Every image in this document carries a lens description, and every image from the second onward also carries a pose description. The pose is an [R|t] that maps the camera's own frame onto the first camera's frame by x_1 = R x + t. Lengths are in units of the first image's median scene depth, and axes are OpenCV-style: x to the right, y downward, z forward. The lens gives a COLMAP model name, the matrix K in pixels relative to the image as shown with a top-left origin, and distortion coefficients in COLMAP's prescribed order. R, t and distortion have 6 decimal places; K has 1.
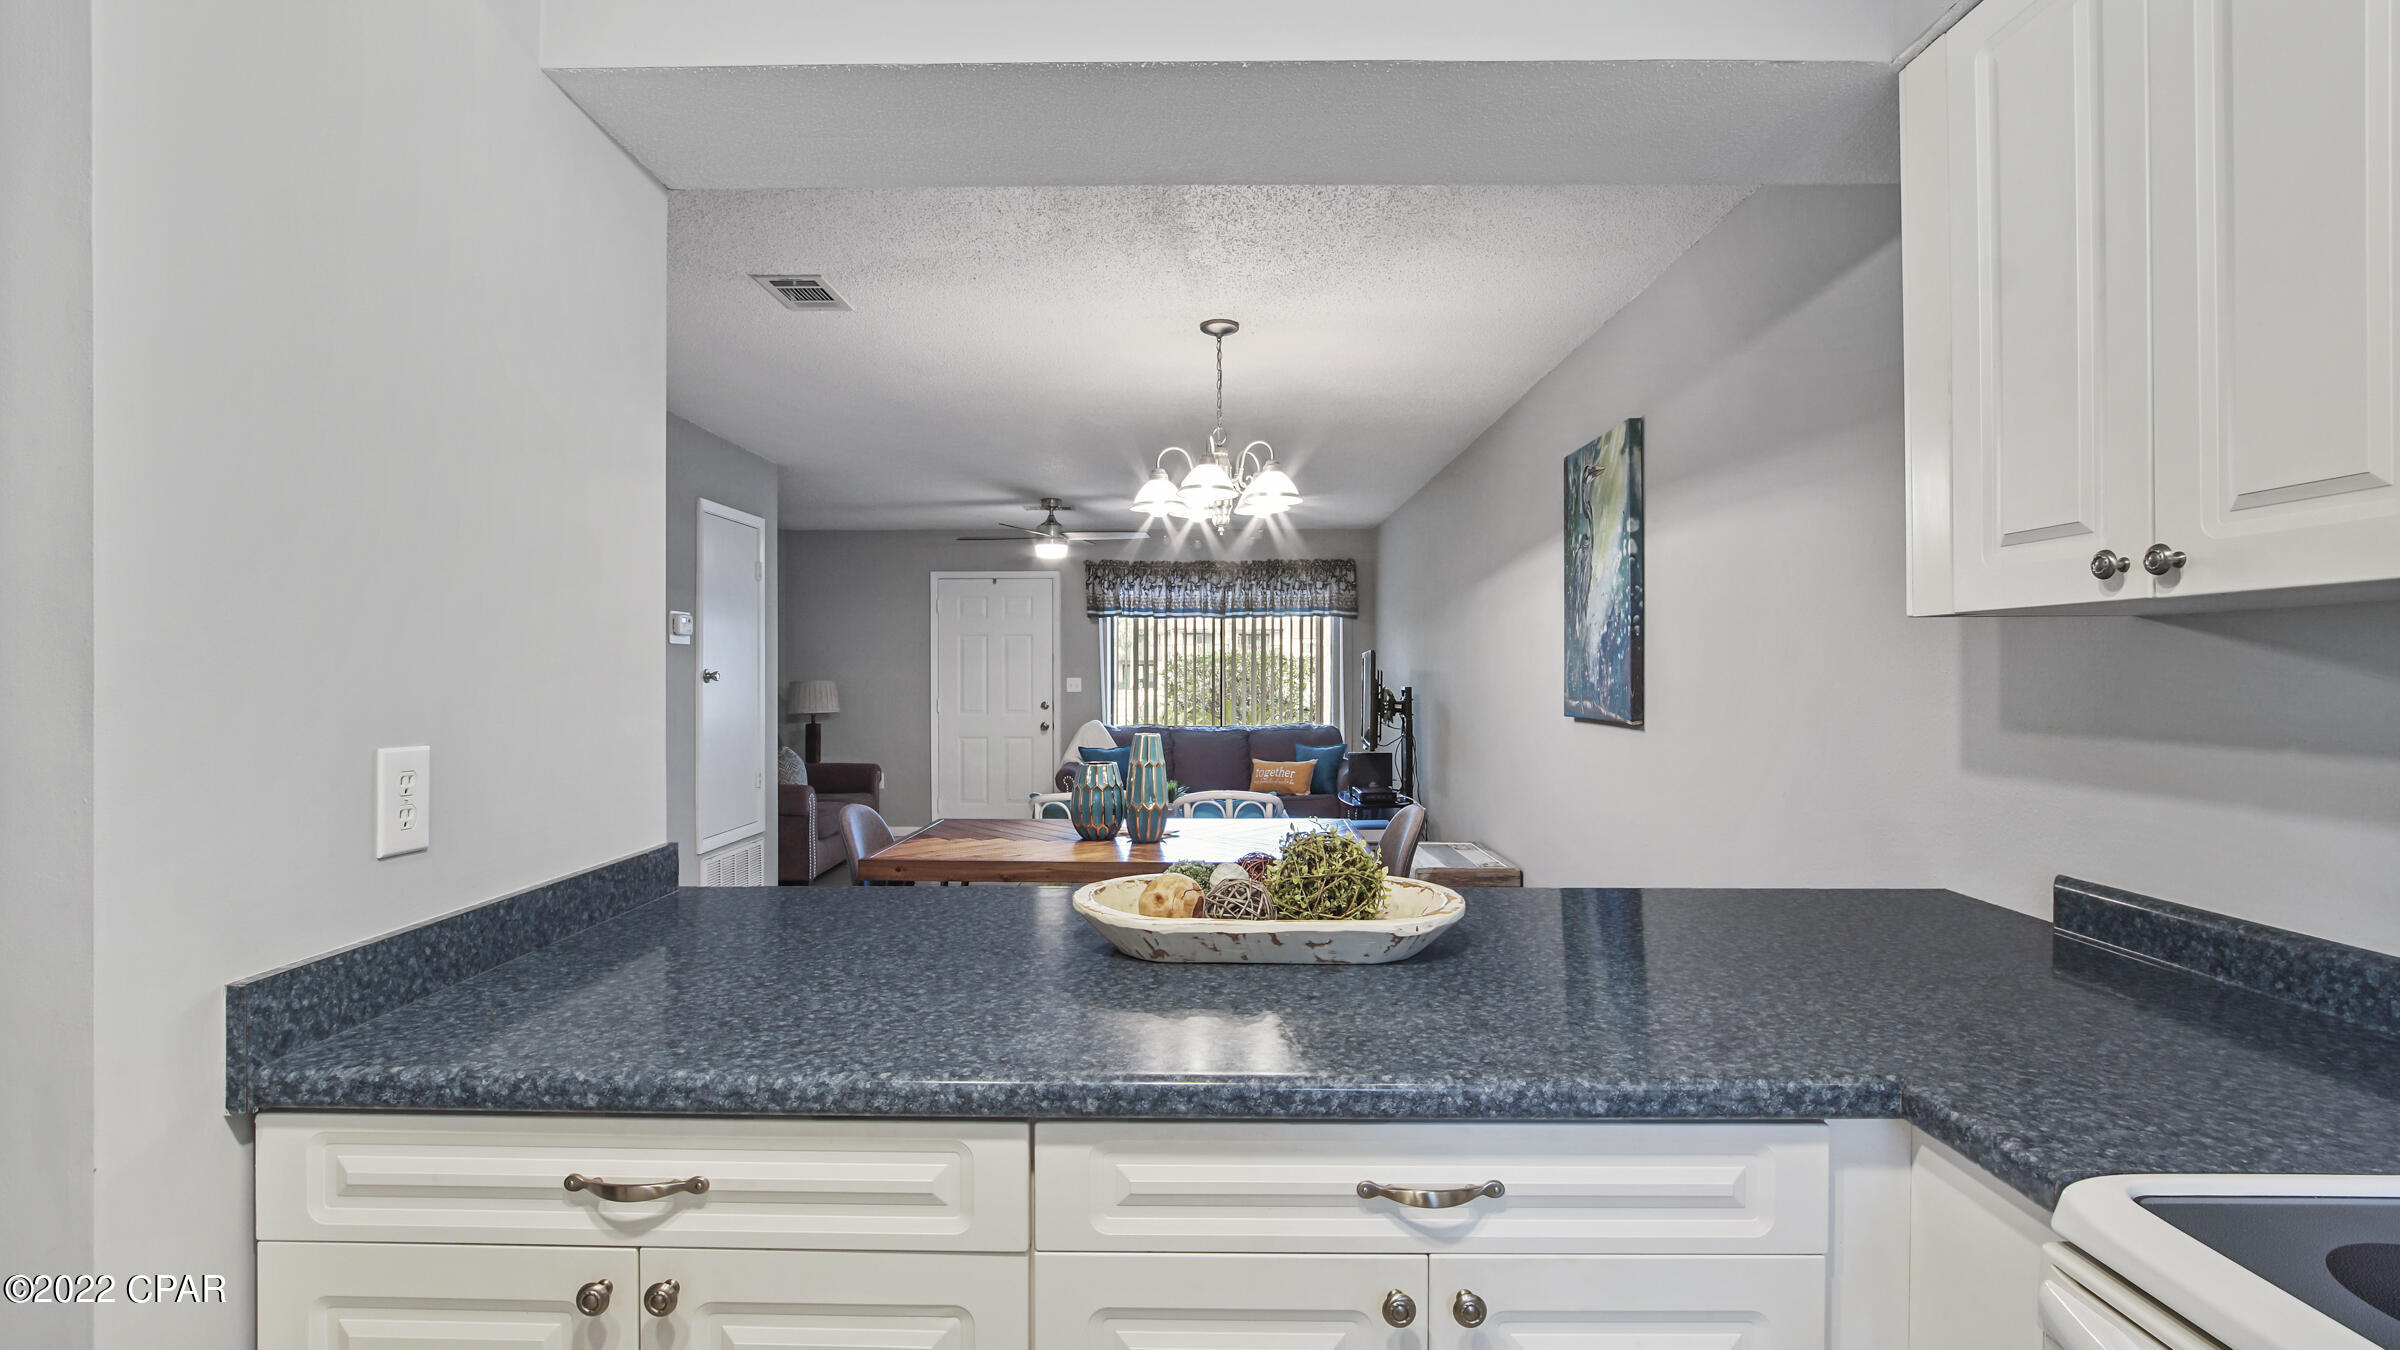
lens RADIAL K [[1083.1, 0, 1190.7], [0, 1083.1, 691.2], [0, 0, 1]] dist [-0.019832, 0.000542]
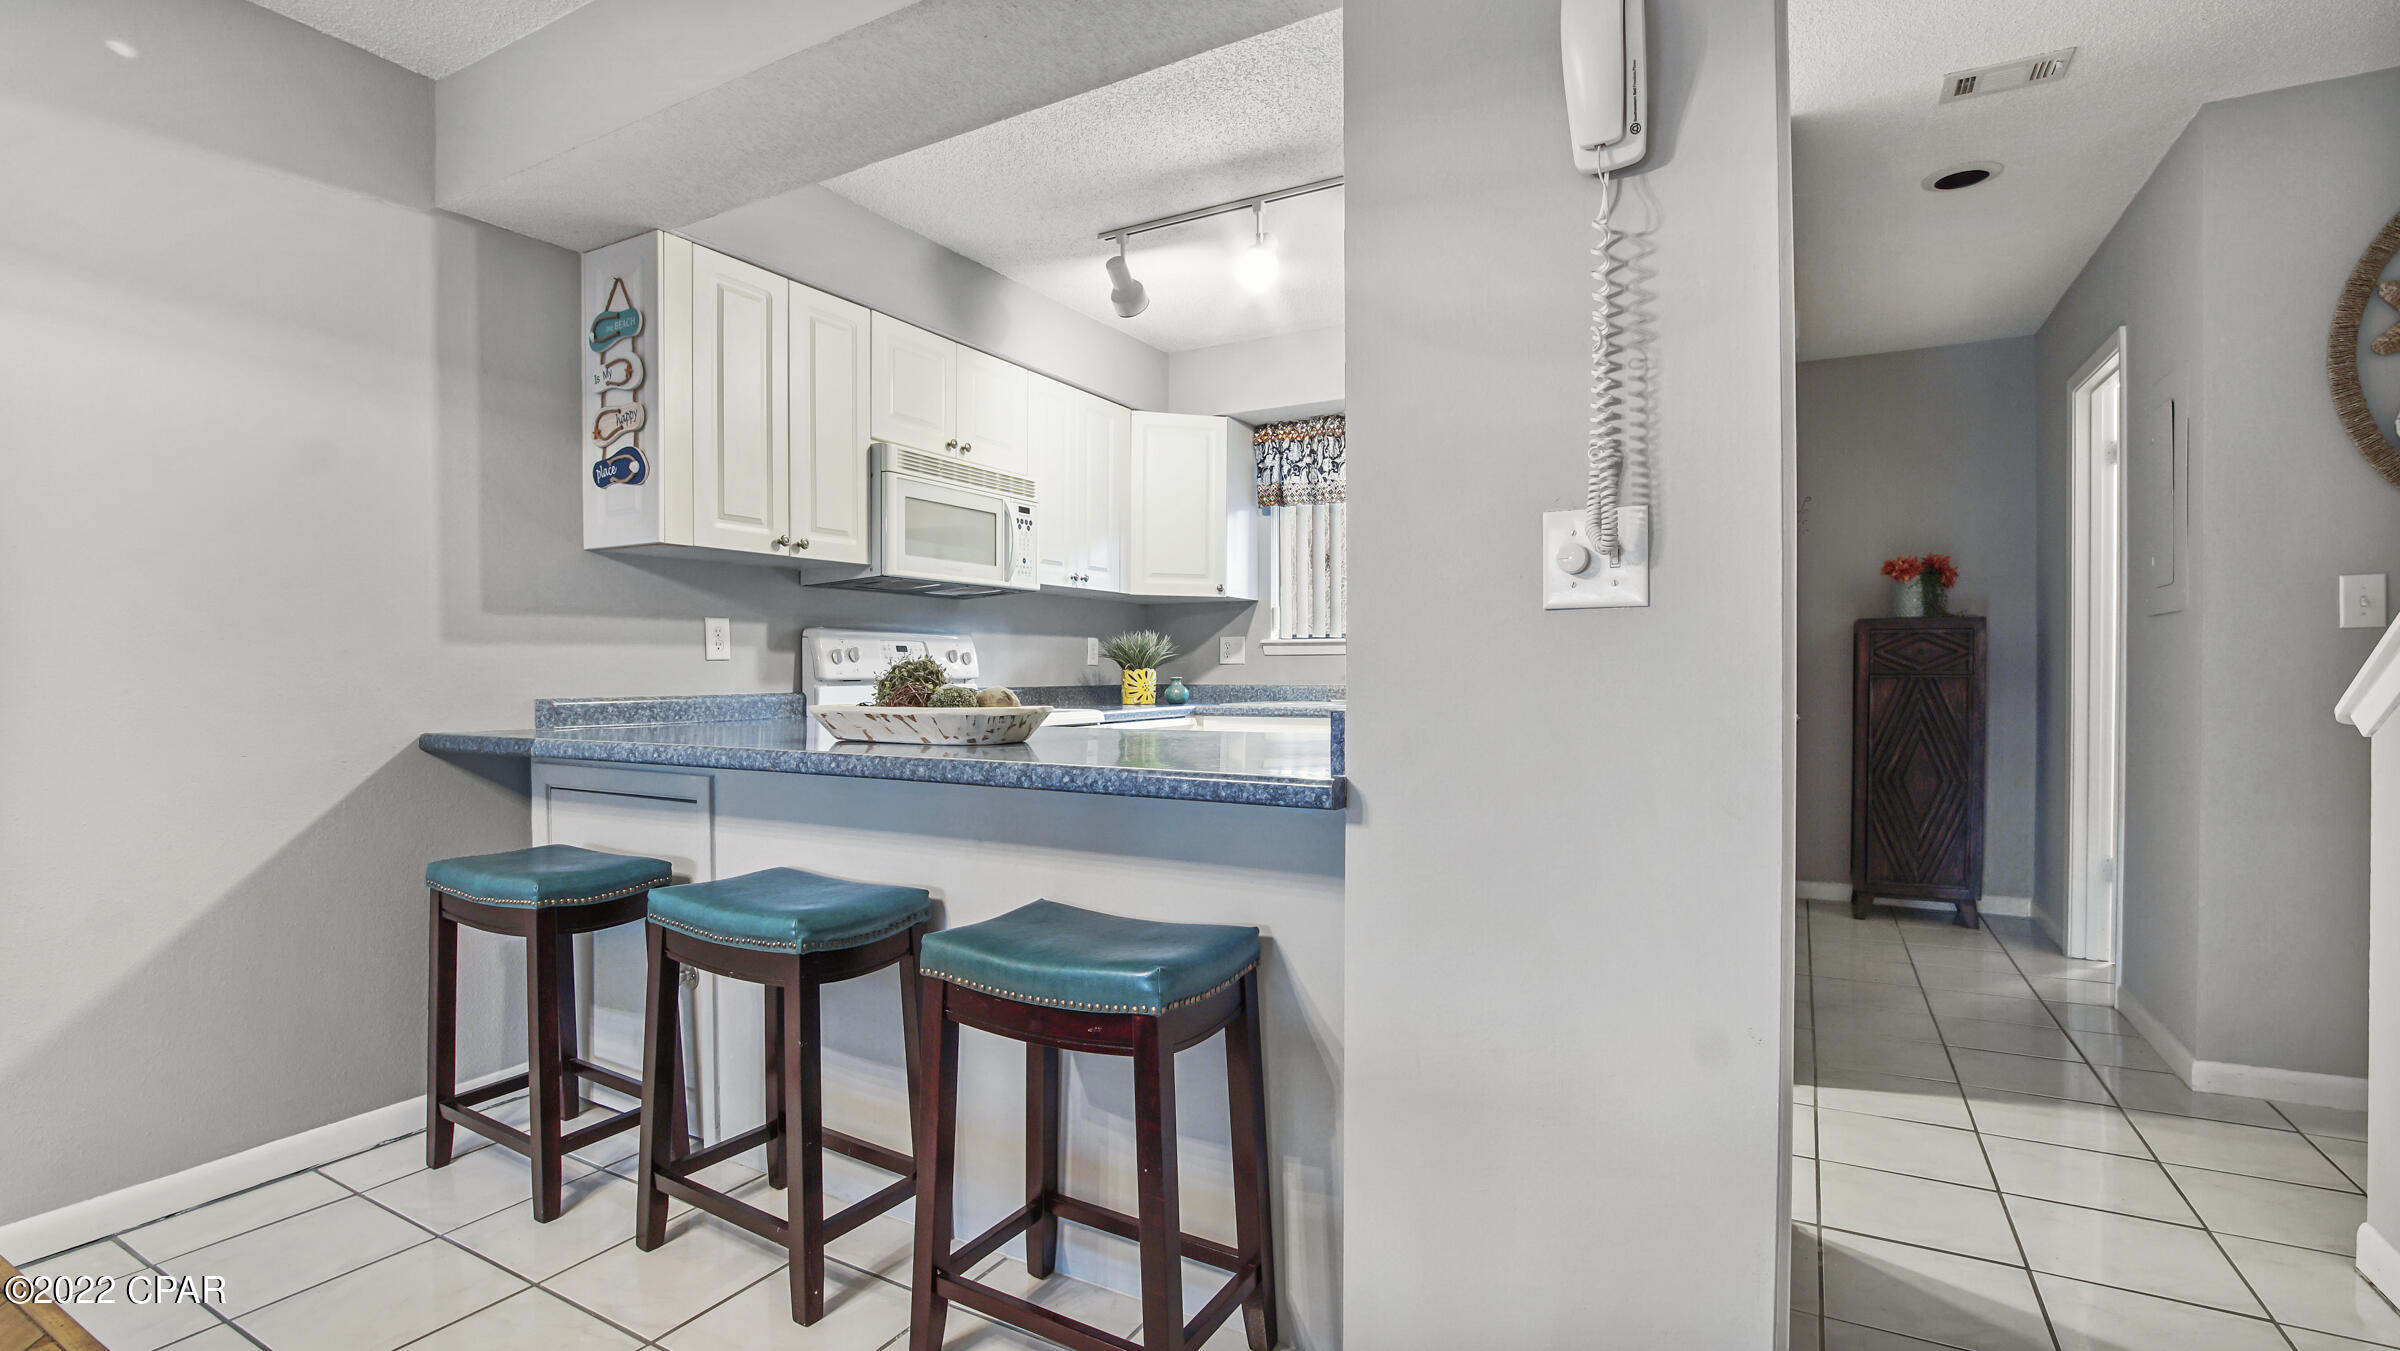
lens RADIAL K [[1083.1, 0, 1190.7], [0, 1083.1, 691.7], [0, 0, 1]] dist [-0.019832, 0.000542]
pose [[-0.879932, -0.005220, 0.475071, -0.906416], [0.013049, 0.999297, 0.035150, 0.120858], [-0.474920, 0.037129, -0.879245, 2.071690]]
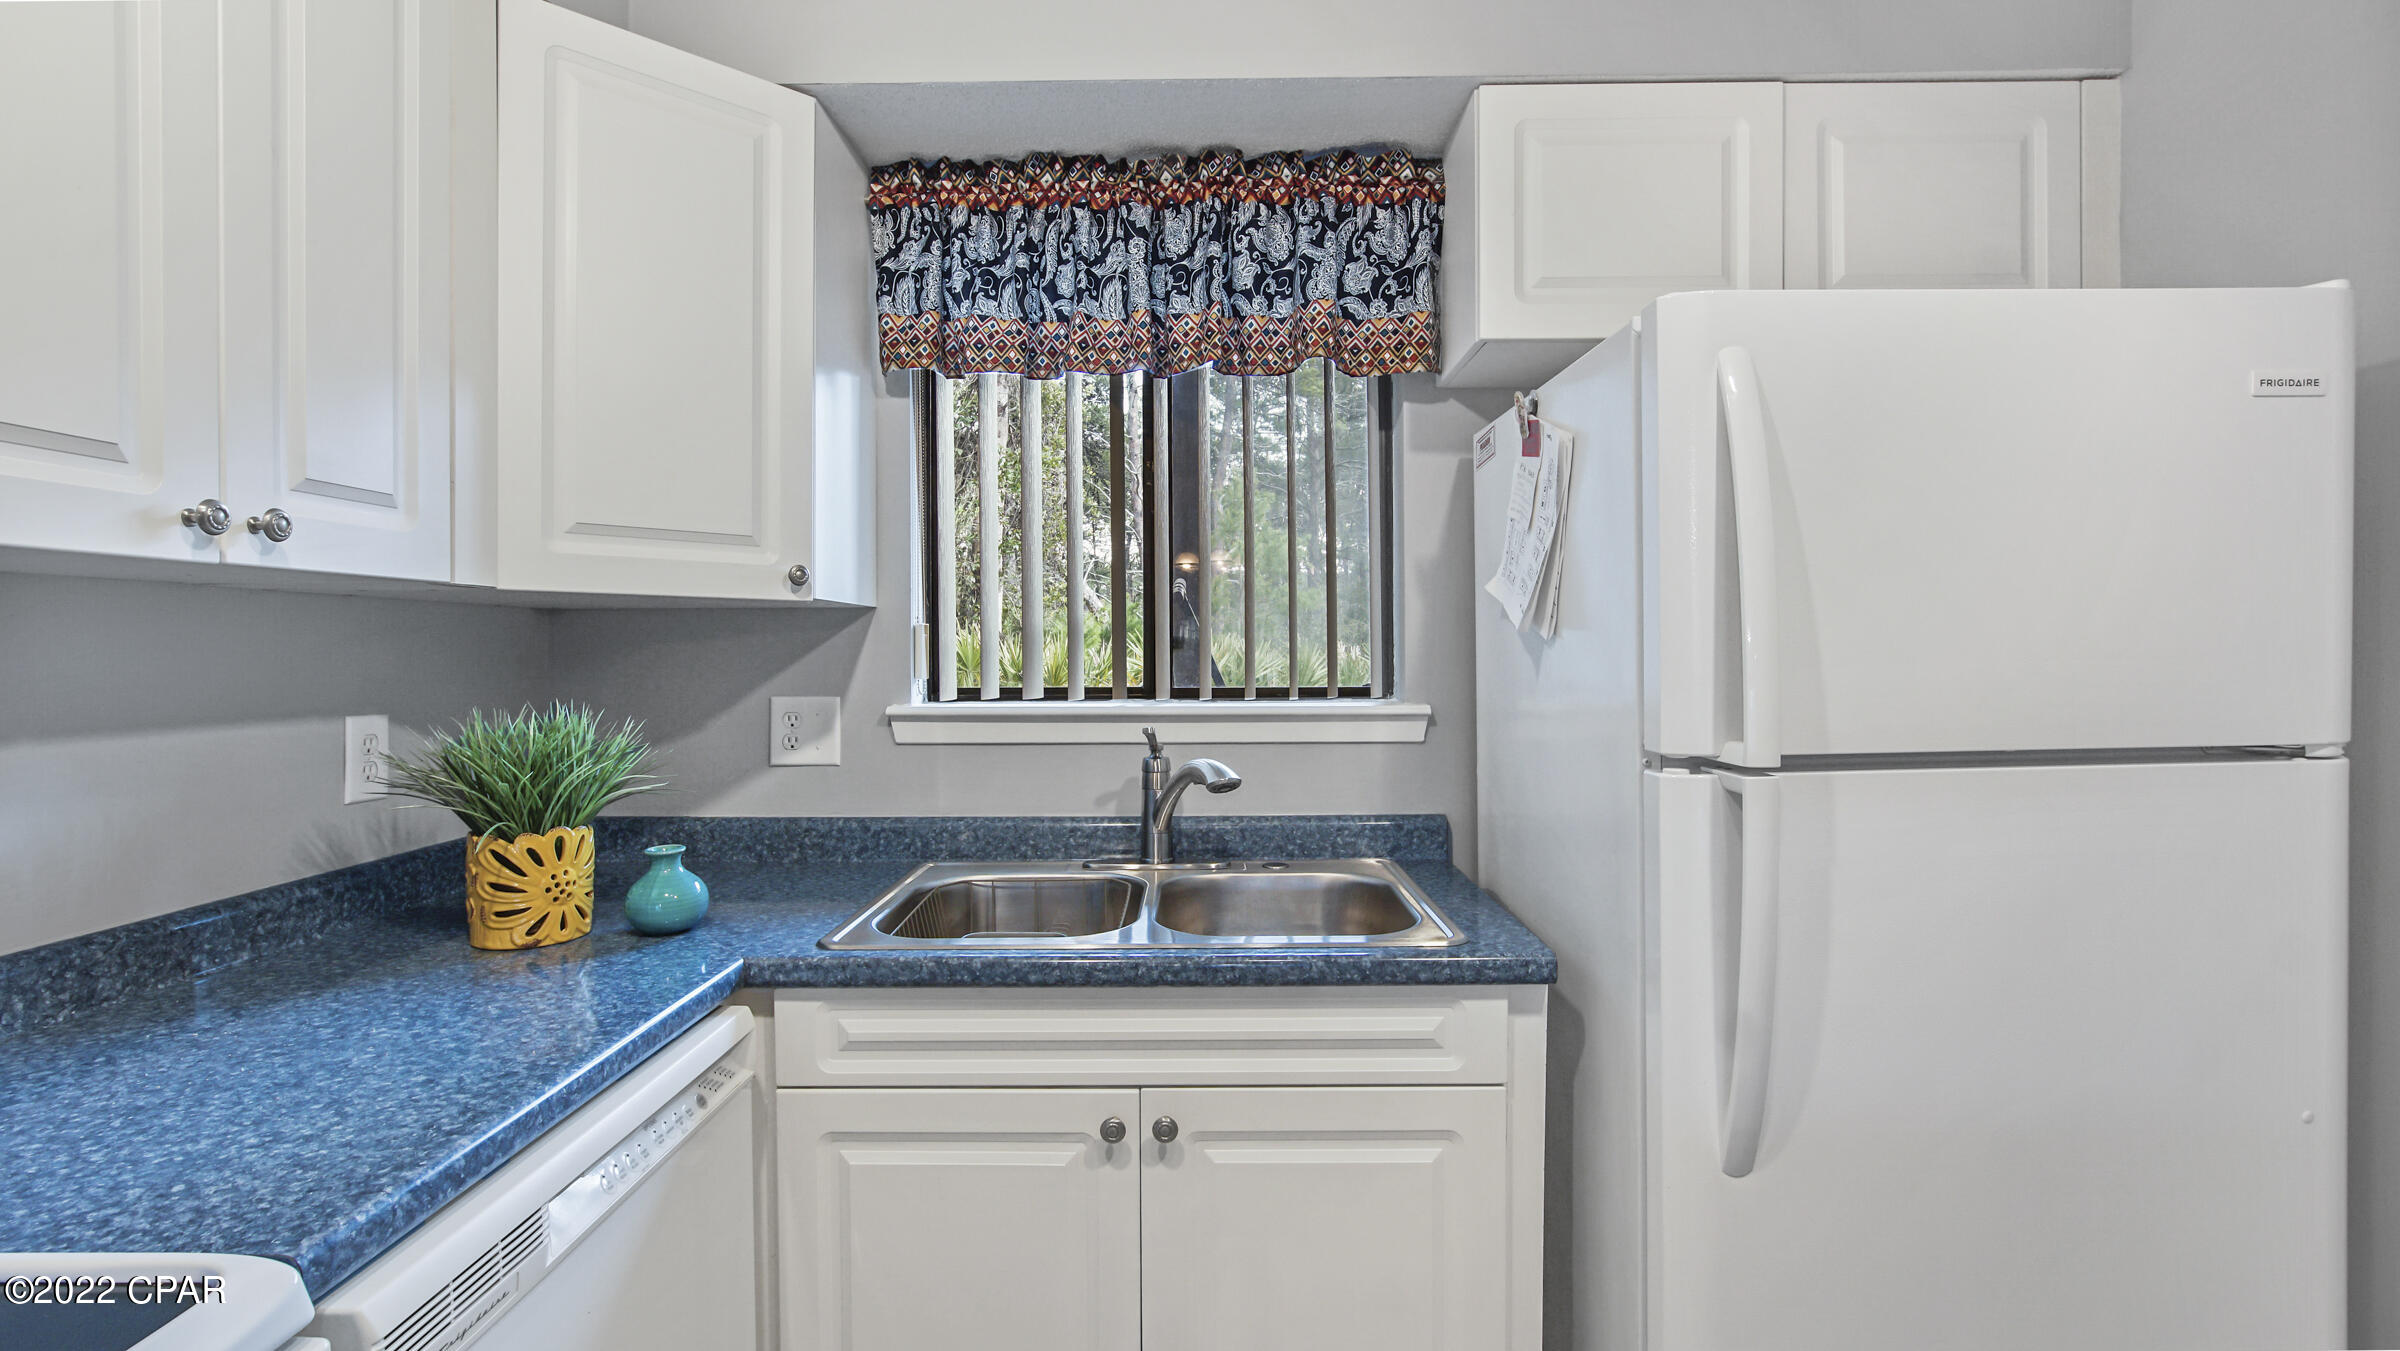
lens RADIAL K [[1092.1, 0, 1196.1], [0, 1092.1, 655.3], [0, 0, 1]] dist [-0.021135, 0.000650]
pose [[-0.999950, 0.004894, -0.008725, 0.063472], [0.004657, 0.999626, 0.026943, -0.007258], [0.008854, 0.026901, -0.999599, 0.460914]]
